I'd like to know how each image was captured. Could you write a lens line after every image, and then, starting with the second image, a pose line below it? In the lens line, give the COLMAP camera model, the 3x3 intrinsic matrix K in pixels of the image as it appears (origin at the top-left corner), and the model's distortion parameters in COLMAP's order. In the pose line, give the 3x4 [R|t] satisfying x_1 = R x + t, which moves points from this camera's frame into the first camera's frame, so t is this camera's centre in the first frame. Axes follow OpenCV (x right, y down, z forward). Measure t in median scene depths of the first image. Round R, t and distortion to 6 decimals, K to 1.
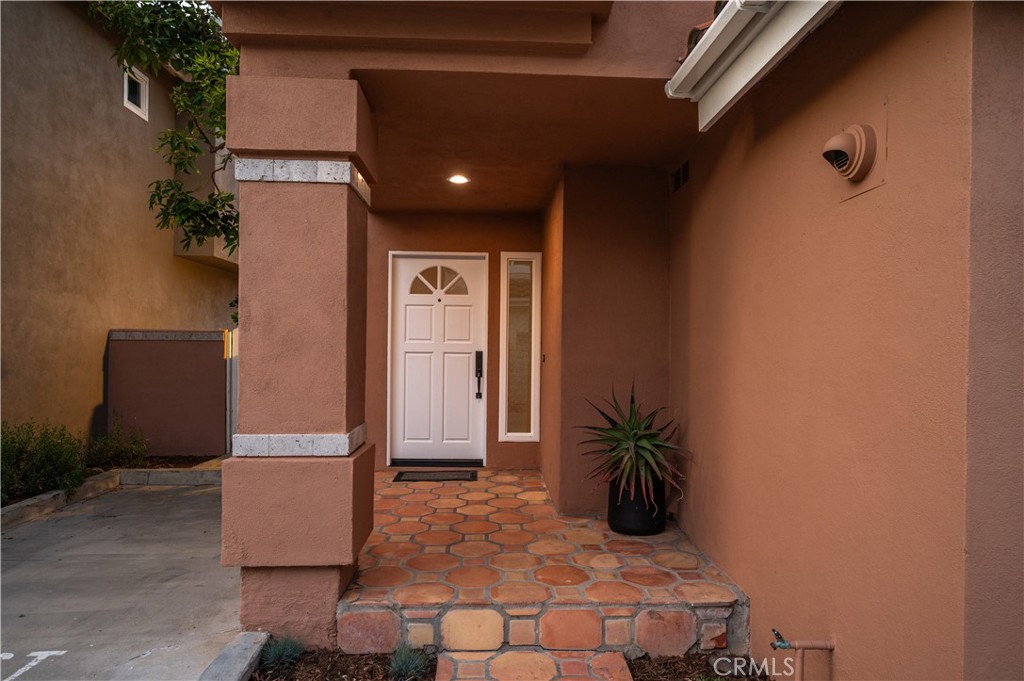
lens RADIAL K [[603.2, 0, 512.3], [0, 603.2, 342.1], [0, 0, 1]] dist [-0.004219, -0.002342]
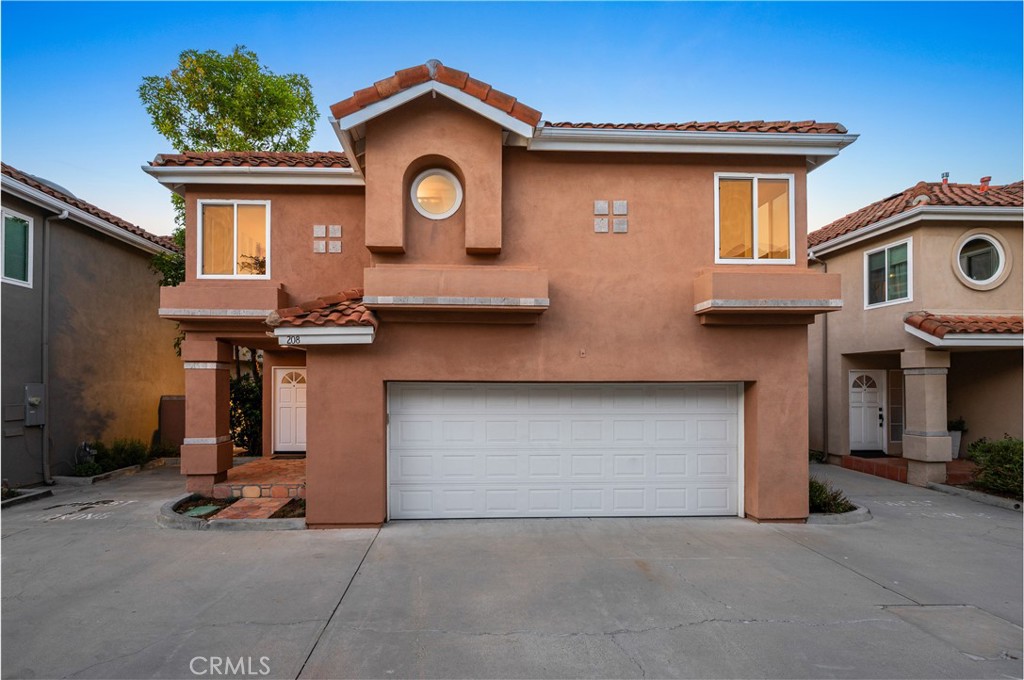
lens RADIAL K [[453.3, 0, 483.6], [0, 453.3, 376.9], [0, 0, 1]] dist [-0.000318, 0.000073]
pose [[0.999970, -0.007731, 0.000362, 0.656784], [0.007733, 0.999954, -0.005683, -0.091823], [-0.000318, 0.005686, 0.999984, -0.848928]]
